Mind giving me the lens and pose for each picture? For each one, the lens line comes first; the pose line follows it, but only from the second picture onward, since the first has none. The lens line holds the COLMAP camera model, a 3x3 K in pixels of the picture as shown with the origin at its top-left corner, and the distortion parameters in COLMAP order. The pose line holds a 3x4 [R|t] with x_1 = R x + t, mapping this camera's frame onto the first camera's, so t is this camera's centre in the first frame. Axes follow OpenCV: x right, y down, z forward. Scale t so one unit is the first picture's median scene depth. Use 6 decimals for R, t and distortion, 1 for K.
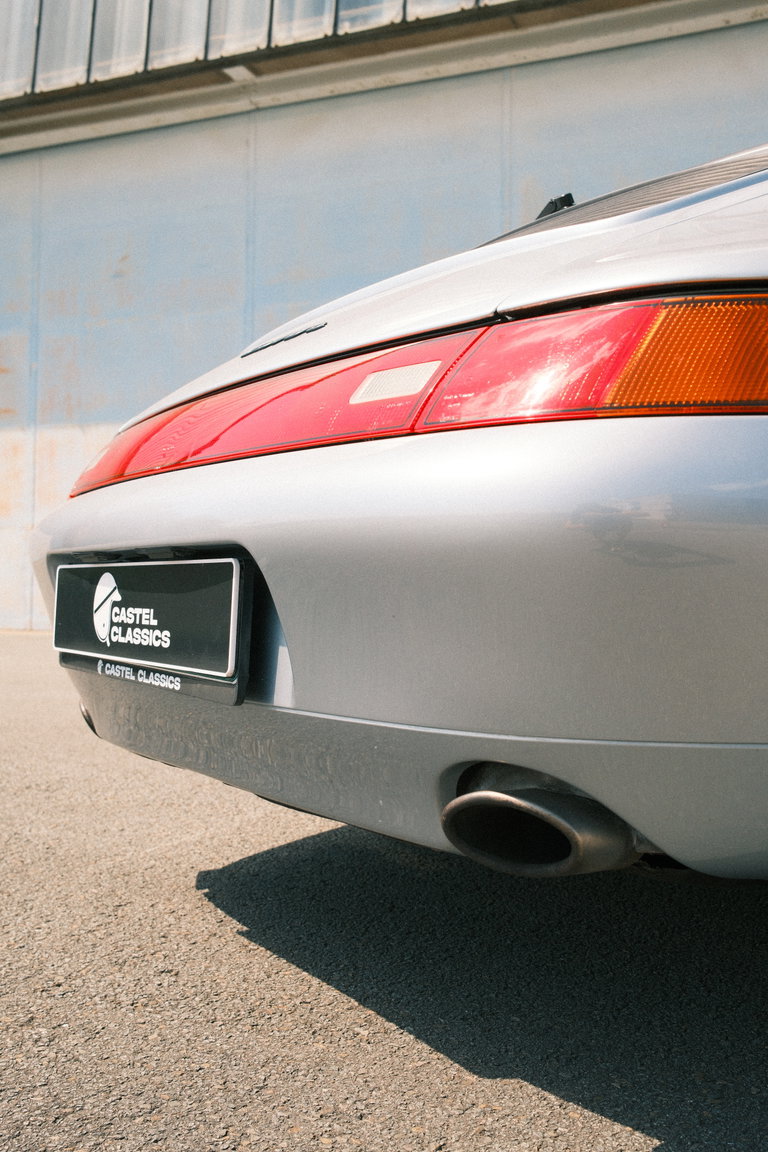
lens RADIAL K [[1198.9, 0, 399.1], [0, 1198.9, 576.7], [0, 0, 1]] dist [-0.029324, 0.131801]
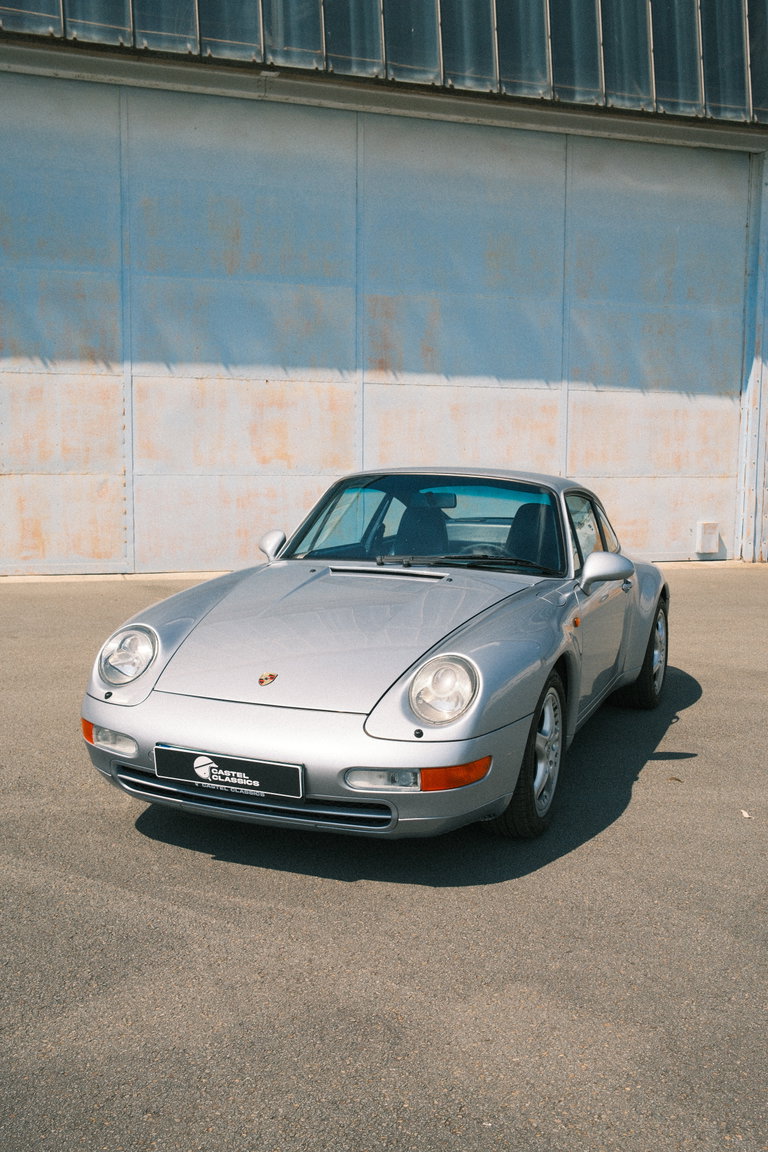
lens RADIAL K [[1198.9, 0, 399.1], [0, 1198.9, 576.7], [0, 0, 1]] dist [-0.029324, 0.131801]
pose [[0.777527, -0.042429, 0.627416, -1.830671], [-0.045051, 0.991399, 0.122872, -0.890321], [-0.627233, -0.123802, 0.768929, -1.659077]]
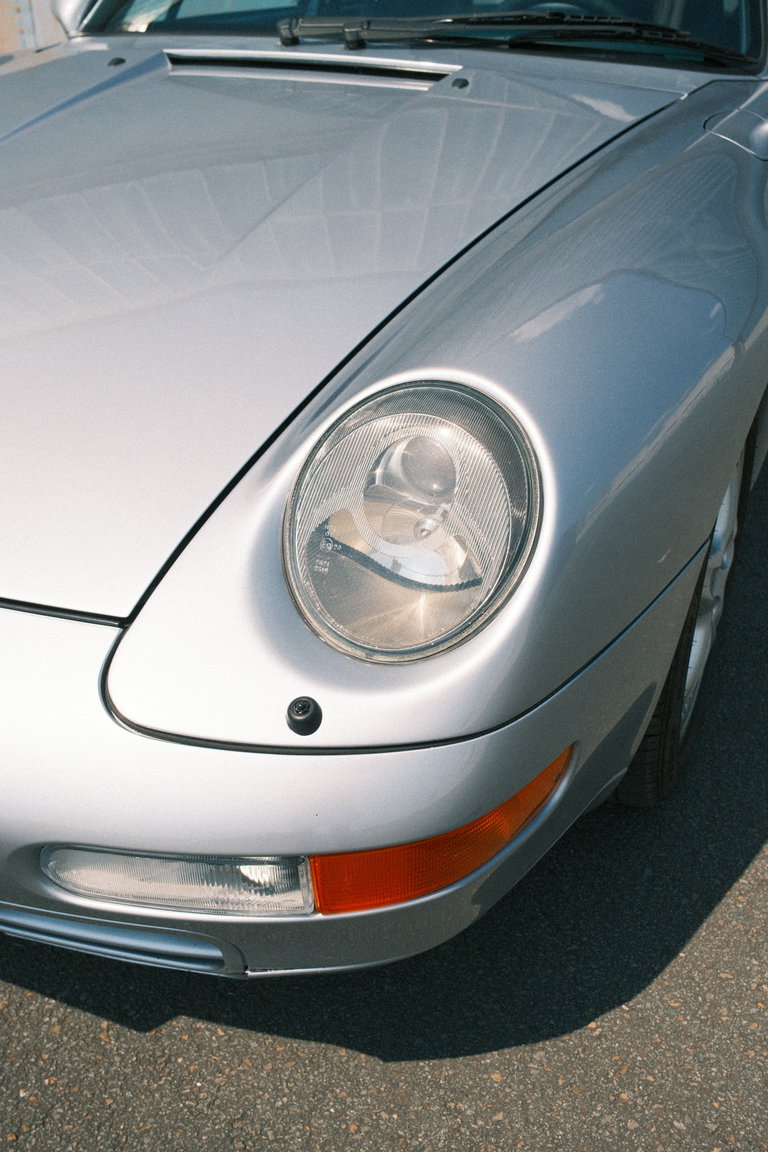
lens RADIAL K [[1198.9, 0, 399.1], [0, 1198.9, 576.7], [0, 0, 1]] dist [-0.029324, 0.131801]
pose [[0.795584, -0.275316, 0.539674, -0.224141], [-0.032704, 0.869965, 0.492027, -0.592471], [-0.604960, -0.409098, 0.683126, 0.088145]]
